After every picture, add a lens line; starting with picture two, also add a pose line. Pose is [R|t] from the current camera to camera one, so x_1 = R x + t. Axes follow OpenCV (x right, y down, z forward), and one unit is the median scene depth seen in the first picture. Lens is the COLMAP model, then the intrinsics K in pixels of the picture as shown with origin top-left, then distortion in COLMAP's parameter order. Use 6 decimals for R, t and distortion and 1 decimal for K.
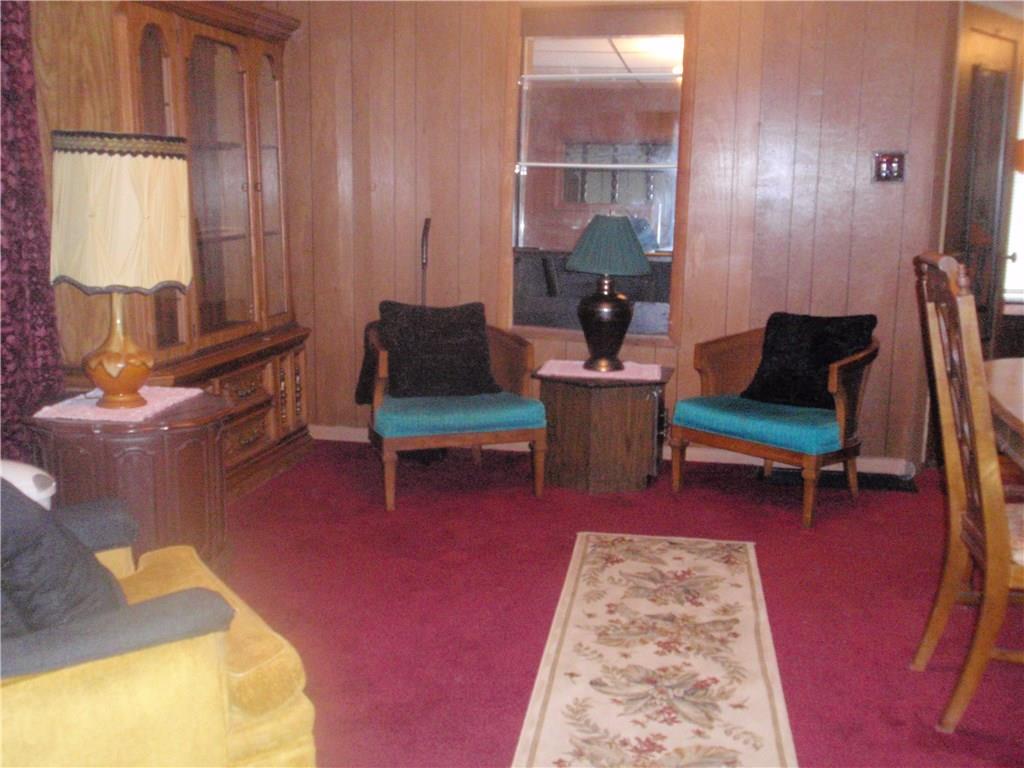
lens RADIAL K [[1142.5, 0, 512.0], [0, 1142.5, 384.0], [0, 0, 1]] dist [0.001974, -0.005352]
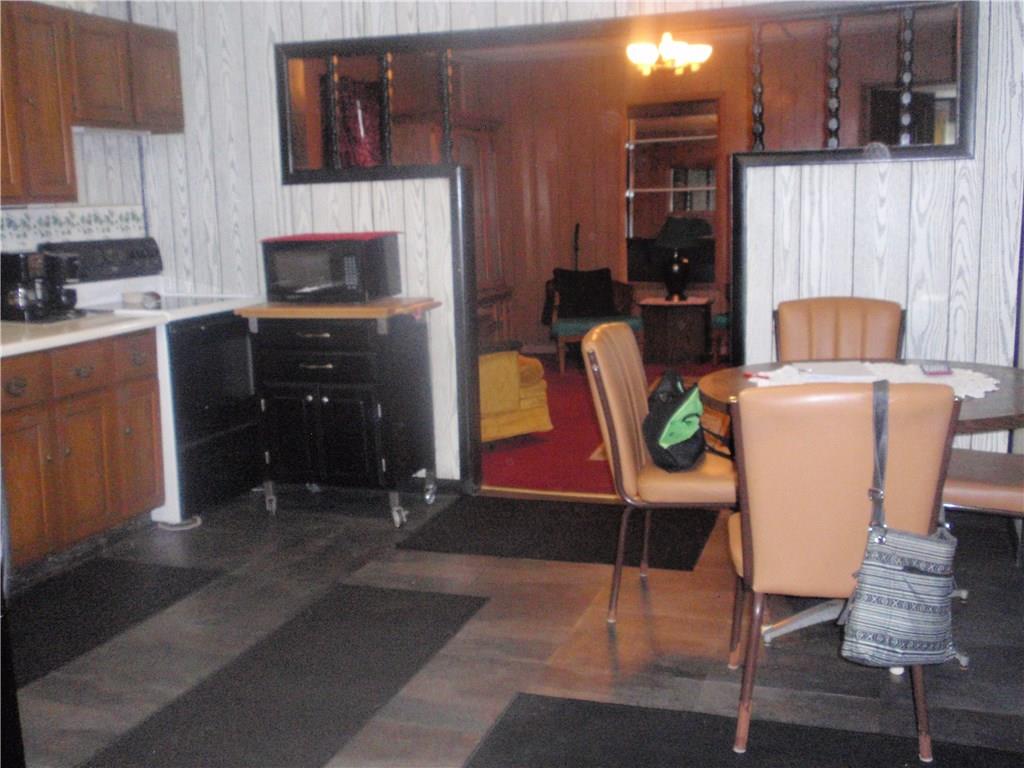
lens RADIAL K [[1142.5, 0, 512.0], [0, 1142.5, 384.0], [0, 0, 1]] dist [0.001974, -0.005352]
pose [[0.991644, -0.025957, -0.126366, 0.046059], [0.022744, 0.999382, -0.026806, 0.160368], [0.126984, 0.023708, 0.991621, -0.826787]]
